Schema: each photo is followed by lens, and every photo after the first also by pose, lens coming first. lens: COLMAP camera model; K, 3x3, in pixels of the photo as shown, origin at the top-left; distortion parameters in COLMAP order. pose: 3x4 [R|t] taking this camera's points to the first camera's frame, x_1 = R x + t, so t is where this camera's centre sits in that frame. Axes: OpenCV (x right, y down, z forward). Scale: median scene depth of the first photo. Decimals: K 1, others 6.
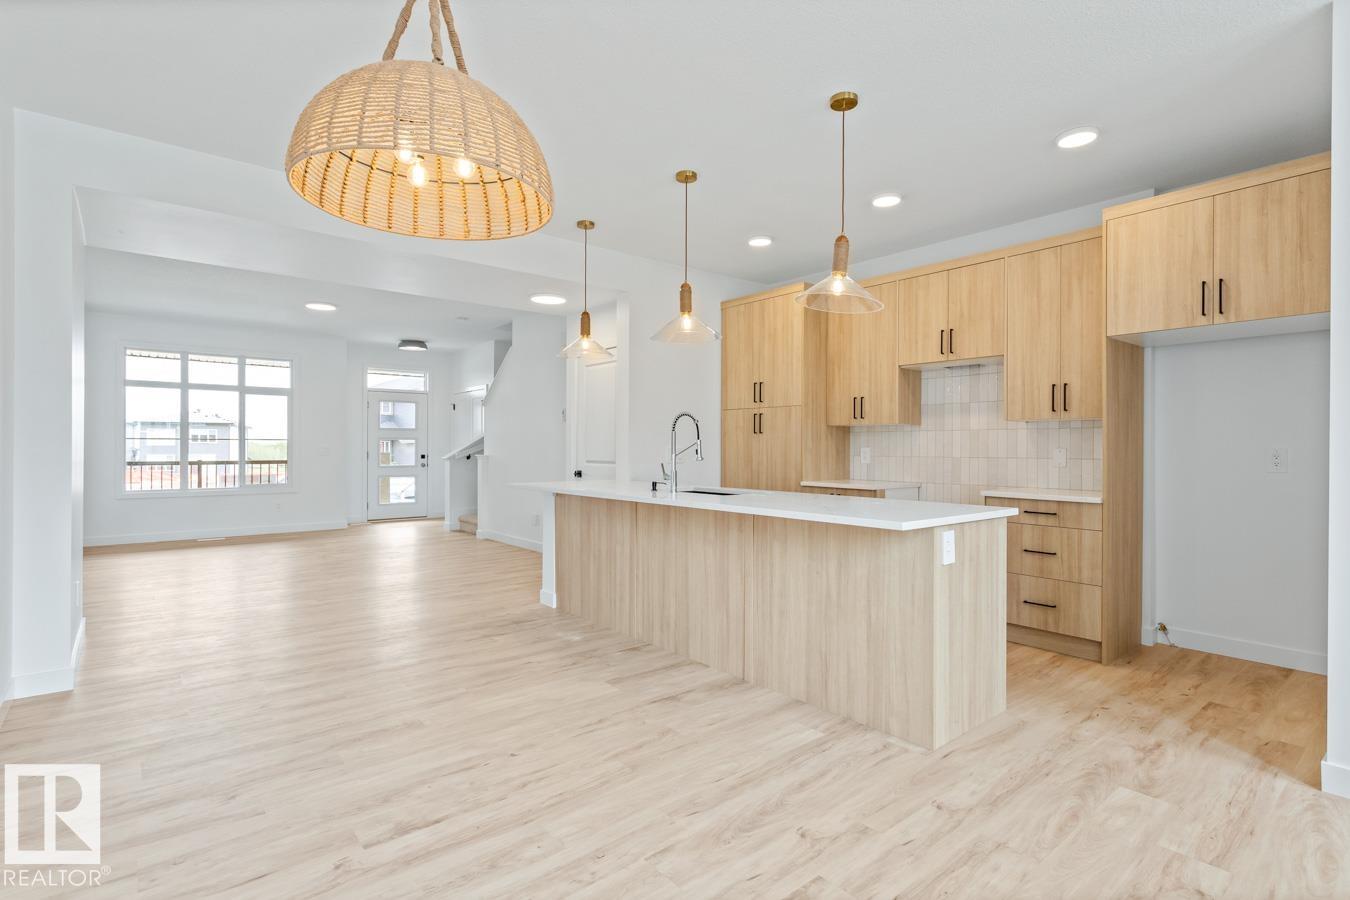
lens RADIAL K [[639.9, 0, 671.1], [0, 639.9, 448.3], [0, 0, 1]] dist [-0.001648, 0.001060]
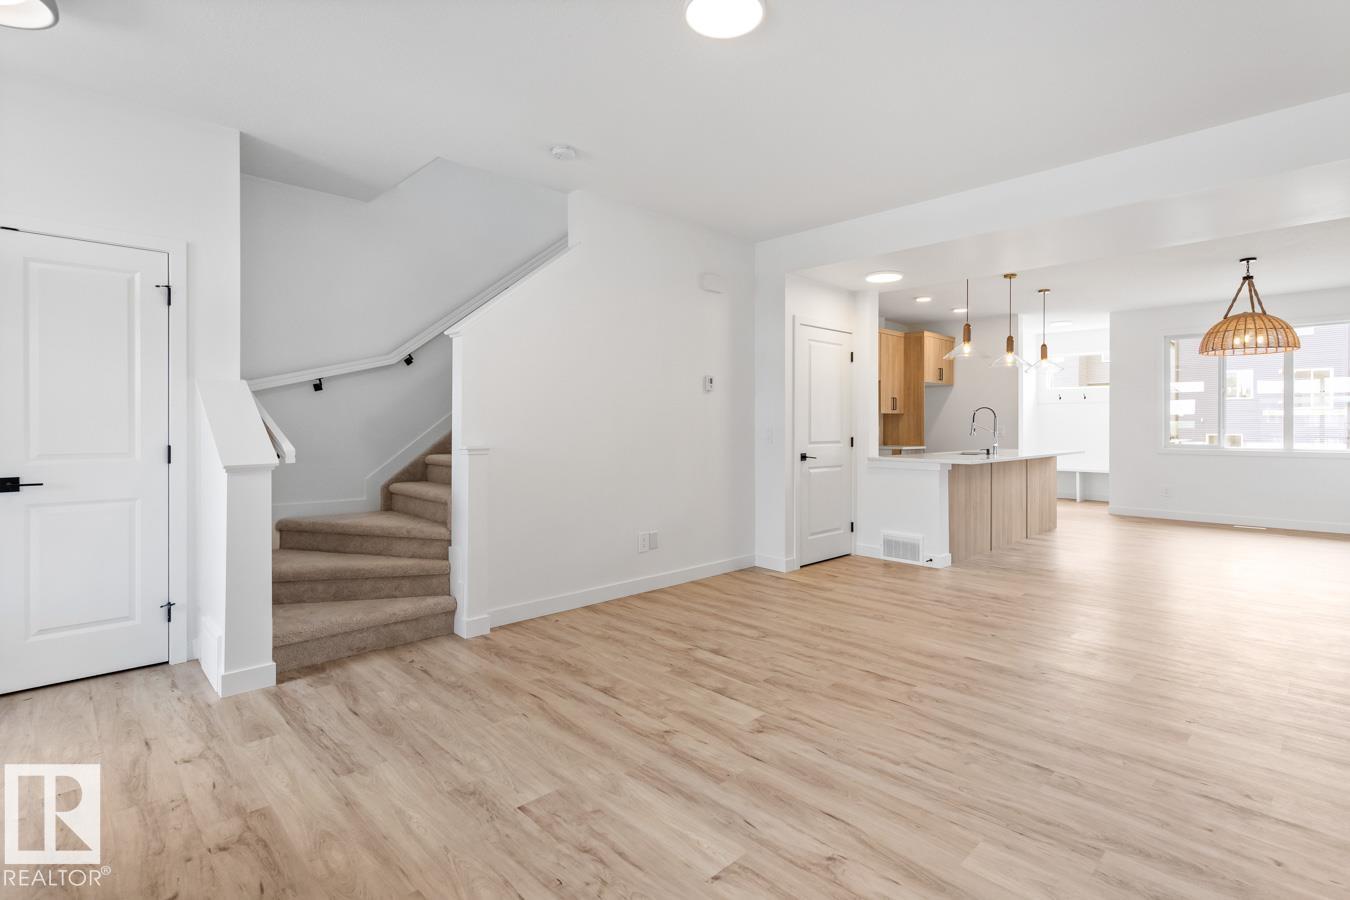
lens RADIAL K [[639.9, 0, 686.7], [0, 639.9, 425.5], [0, 0, 1]] dist [-0.001648, 0.001060]
pose [[-0.065327, -0.005470, 0.997849, -1.808408], [-0.002119, 0.999983, 0.005343, -0.017235], [-0.997862, -0.001766, -0.065337, 2.125447]]
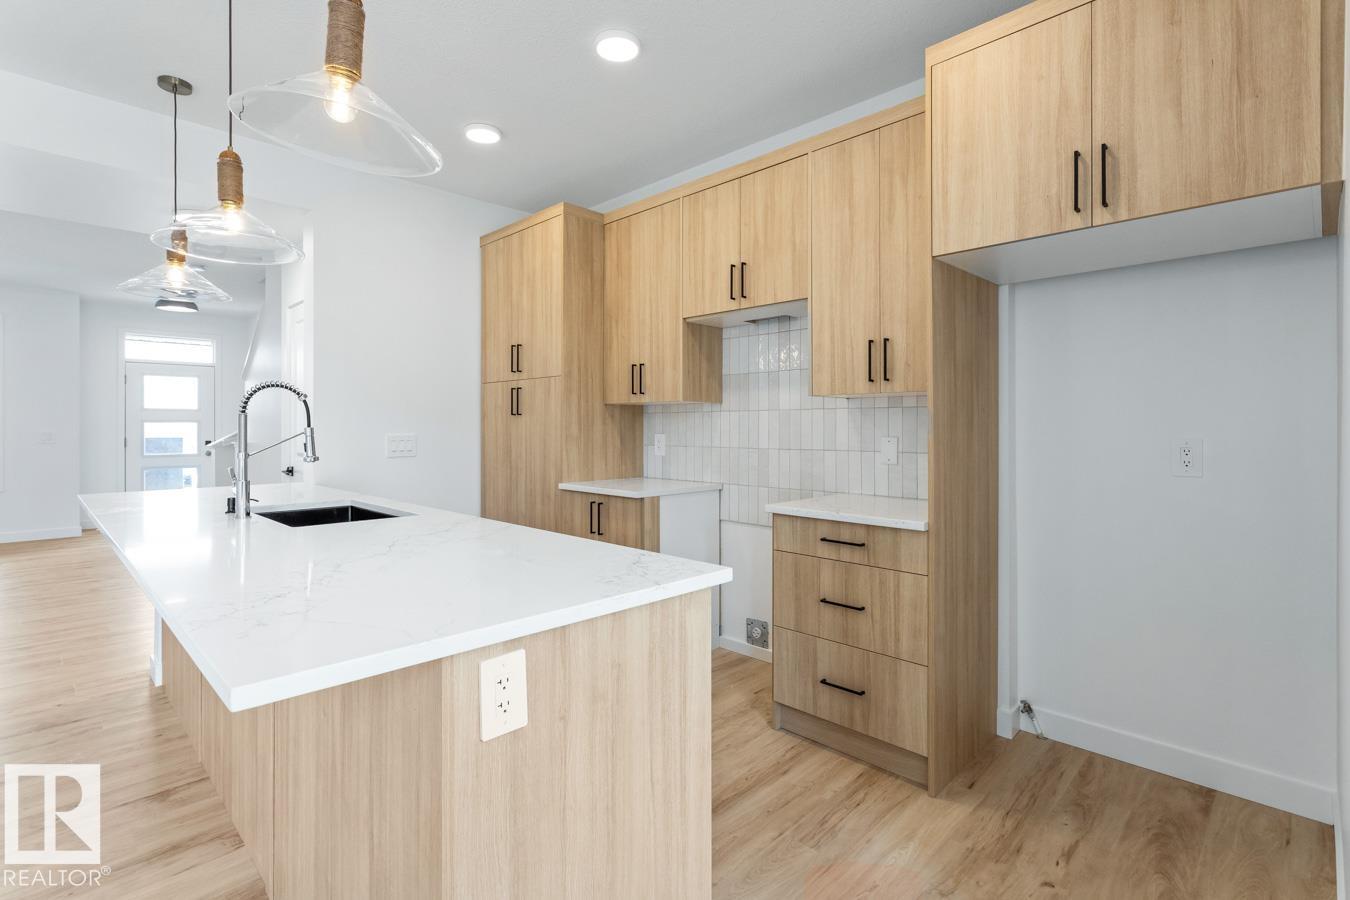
lens RADIAL K [[639.9, 0, 667.0], [0, 639.9, 427.6], [0, 0, 1]] dist [-0.001648, 0.001060]
pose [[0.994407, -0.005375, 0.105479, 0.331325], [0.005347, 0.999986, 0.000544, -0.012698], [-0.105481, 0.000023, 0.994421, 0.382547]]
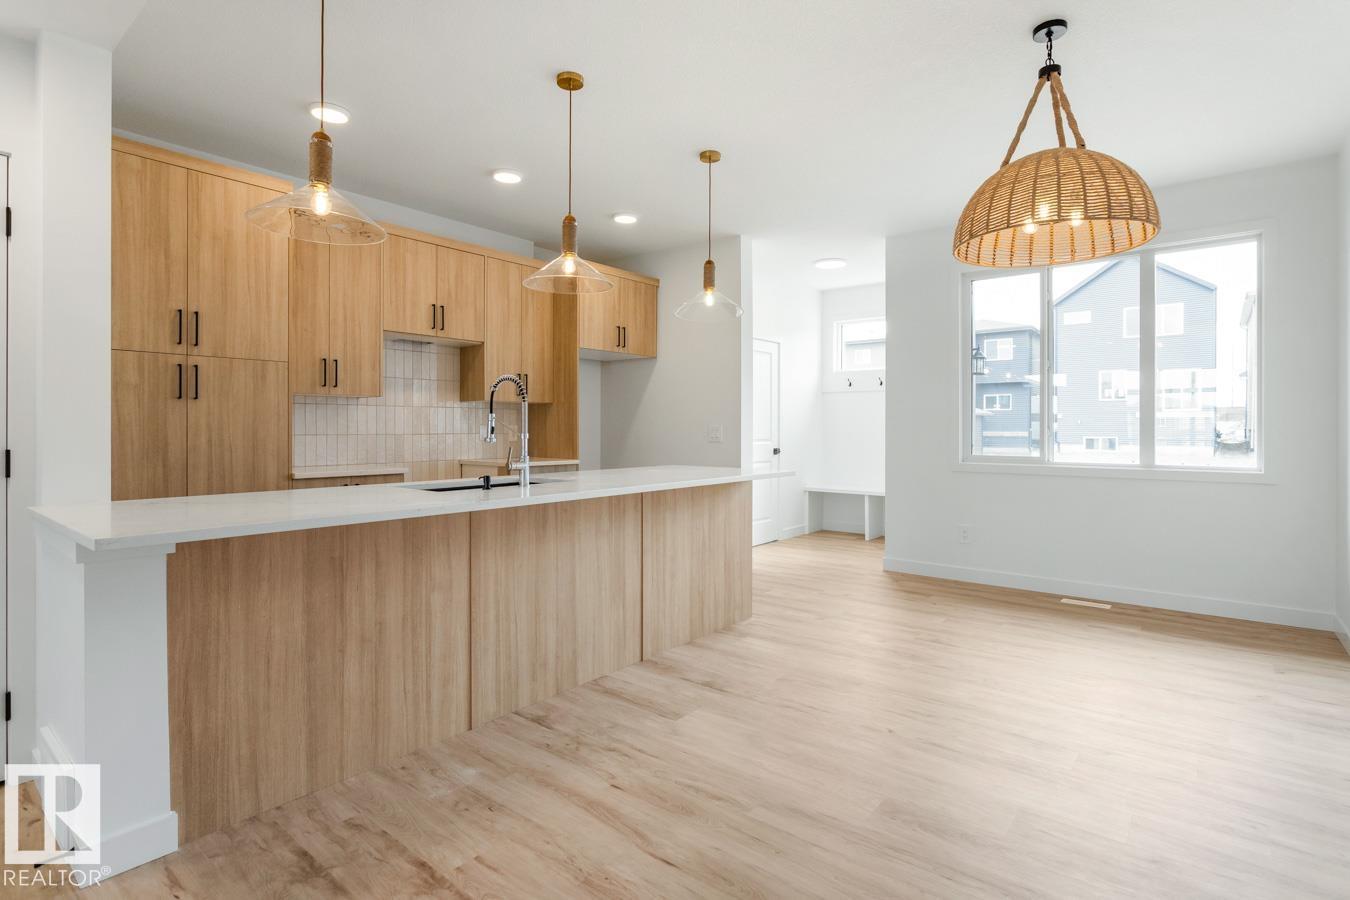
lens RADIAL K [[682.7, 0, 663.0], [0, 682.7, 425.0], [0, 0, 1]] dist [-0.011362, 0.000720]
pose [[-0.184962, -0.000875, 0.982745, -0.792952], [-0.002889, 0.999996, 0.000347, -0.001510], [-0.982742, -0.002775, -0.184963, 0.999543]]
